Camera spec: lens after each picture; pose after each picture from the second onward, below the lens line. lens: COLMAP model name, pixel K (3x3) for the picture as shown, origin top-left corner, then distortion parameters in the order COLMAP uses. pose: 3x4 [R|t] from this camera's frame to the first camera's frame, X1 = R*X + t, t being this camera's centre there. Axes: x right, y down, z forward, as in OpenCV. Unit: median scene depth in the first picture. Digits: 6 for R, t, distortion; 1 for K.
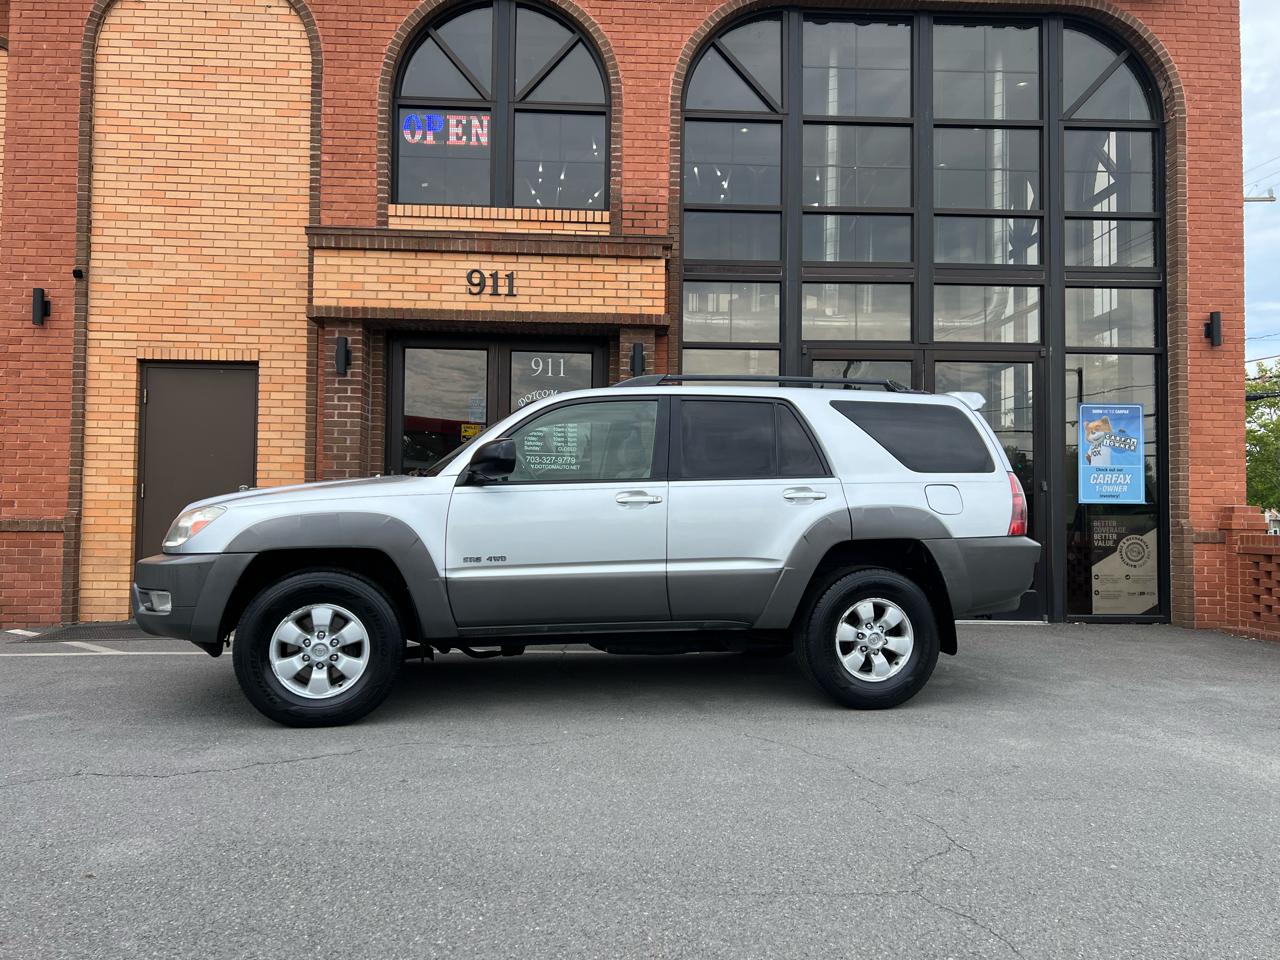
lens RADIAL K [[958.4, 0, 632.7], [0, 958.4, 486.3], [0, 0, 1]] dist [0.063396, -0.068423]
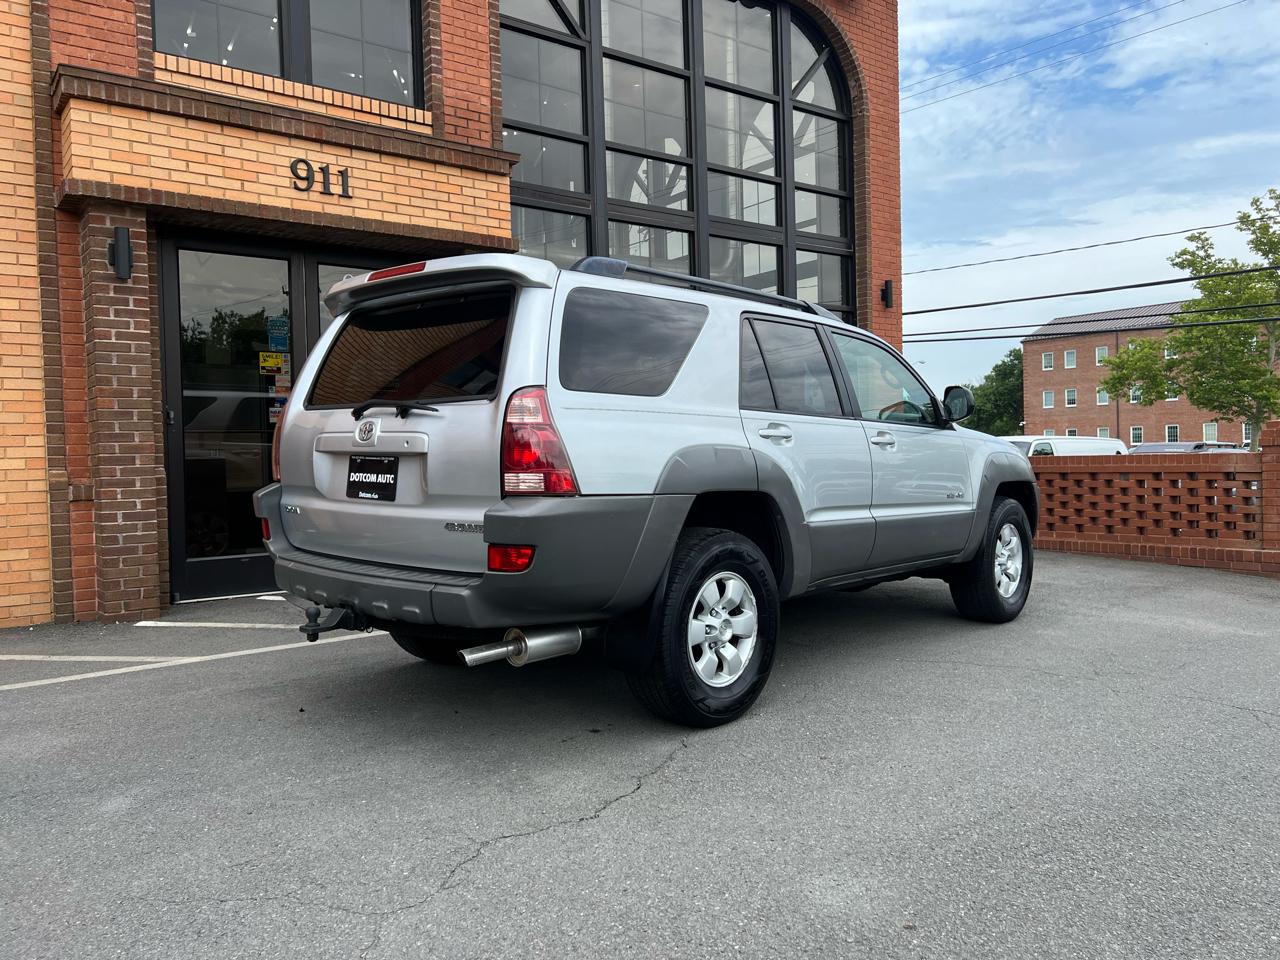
lens RADIAL K [[961.6, 0, 644.5], [0, 961.6, 469.8], [0, 0, 1]] dist [0.047924, -0.050673]
pose [[0.819505, -0.040694, 0.571626, -0.387698], [0.012426, 0.998503, 0.053270, -0.006395], [-0.572937, -0.036552, 0.818784, 0.162012]]
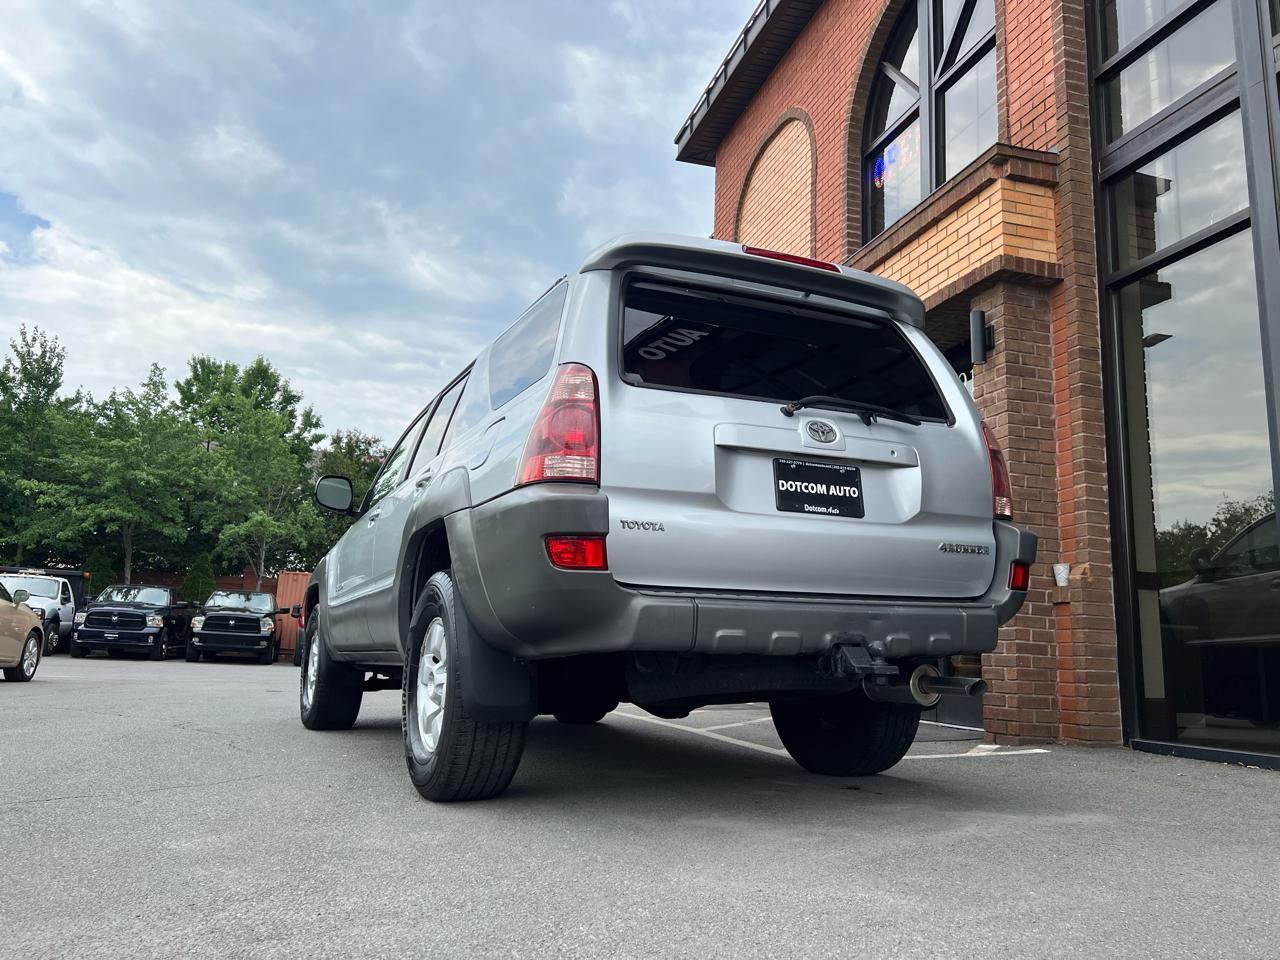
lens RADIAL K [[961.2, 0, 640.1], [0, 961.2, 469.6], [0, 0, 1]] dist [0.051751, -0.055856]
pose [[0.240910, -0.190442, -0.951680, 0.560165], [0.000786, 0.980598, -0.196030, 0.090450], [0.970547, 0.046478, 0.236385, 0.595283]]
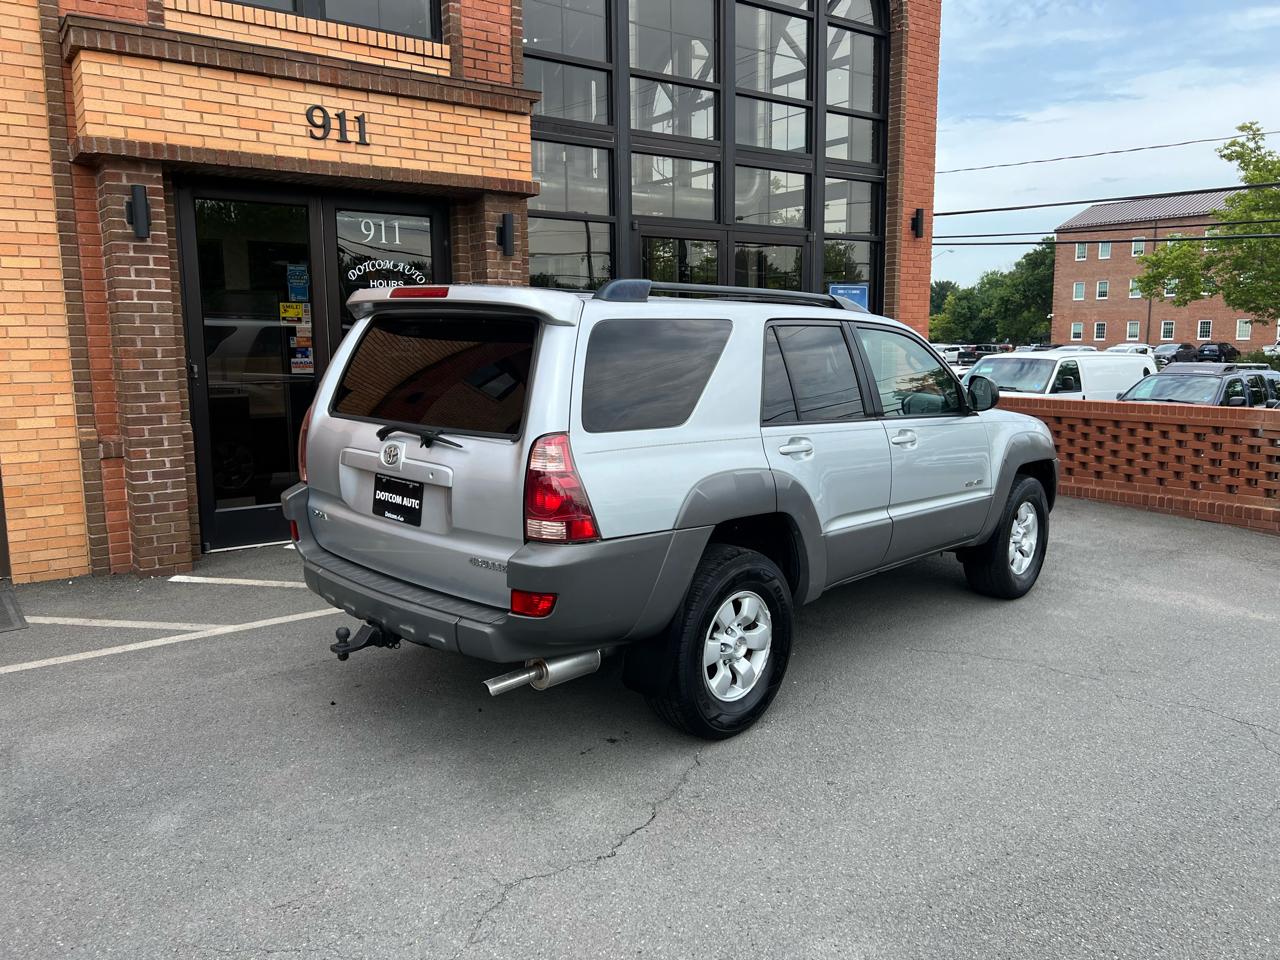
lens RADIAL K [[961.2, 0, 640.1], [0, 961.2, 469.6], [0, 0, 1]] dist [0.051751, -0.055856]
pose [[0.833207, -0.093605, 0.544981, -0.387257], [-0.003631, 0.984621, 0.174669, -0.071171], [-0.552950, -0.147514, 0.820053, 0.165012]]
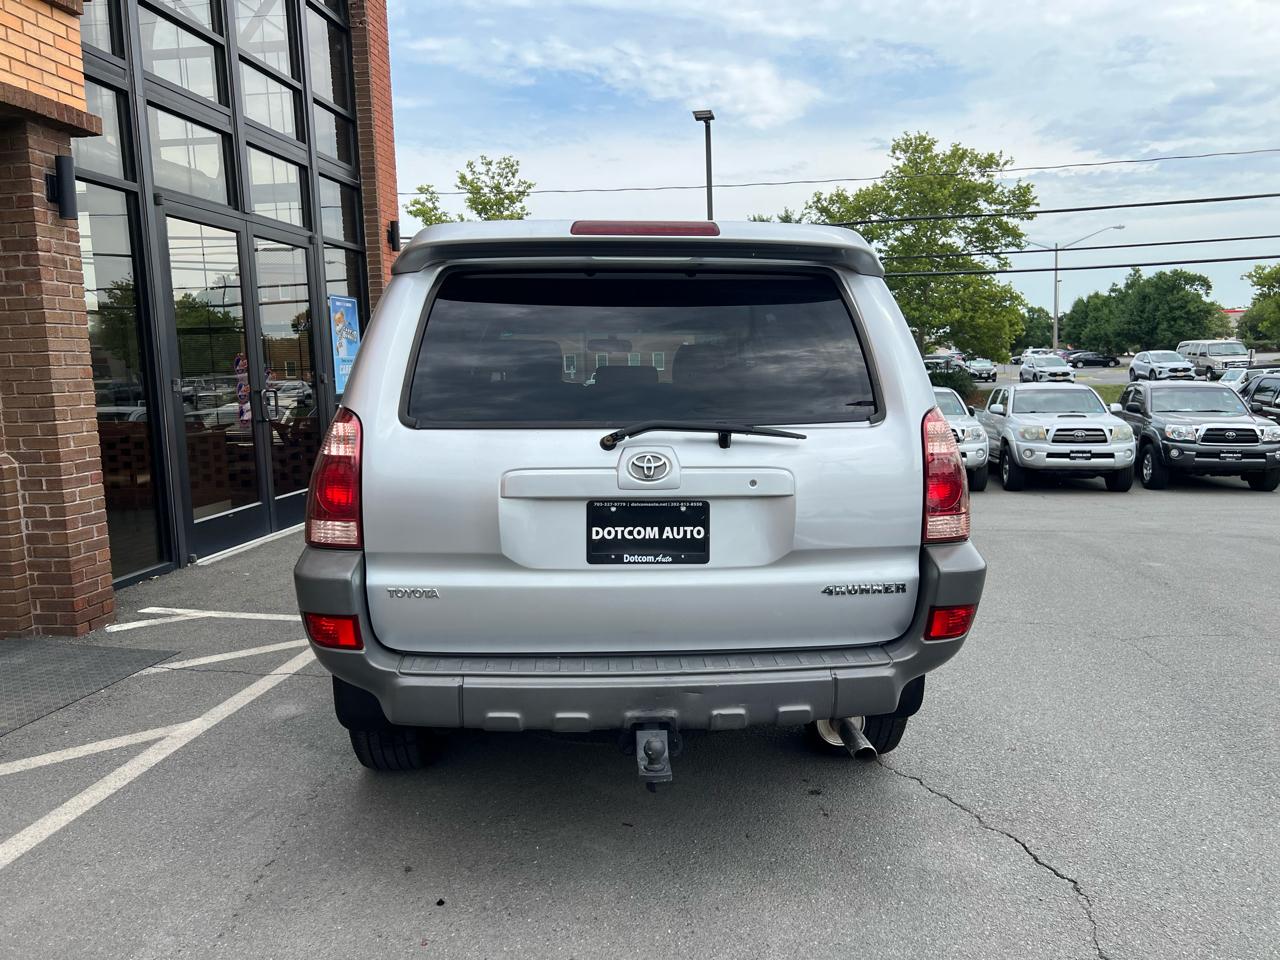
lens RADIAL K [[958.4, 0, 641.5], [0, 958.4, 469.5], [0, 0, 1]] dist [0.058061, -0.061528]
pose [[0.164243, -0.126610, 0.978261, -0.523801], [-0.006480, 0.991569, 0.129420, -0.038059], [-0.986399, -0.027595, 0.162038, 0.536586]]
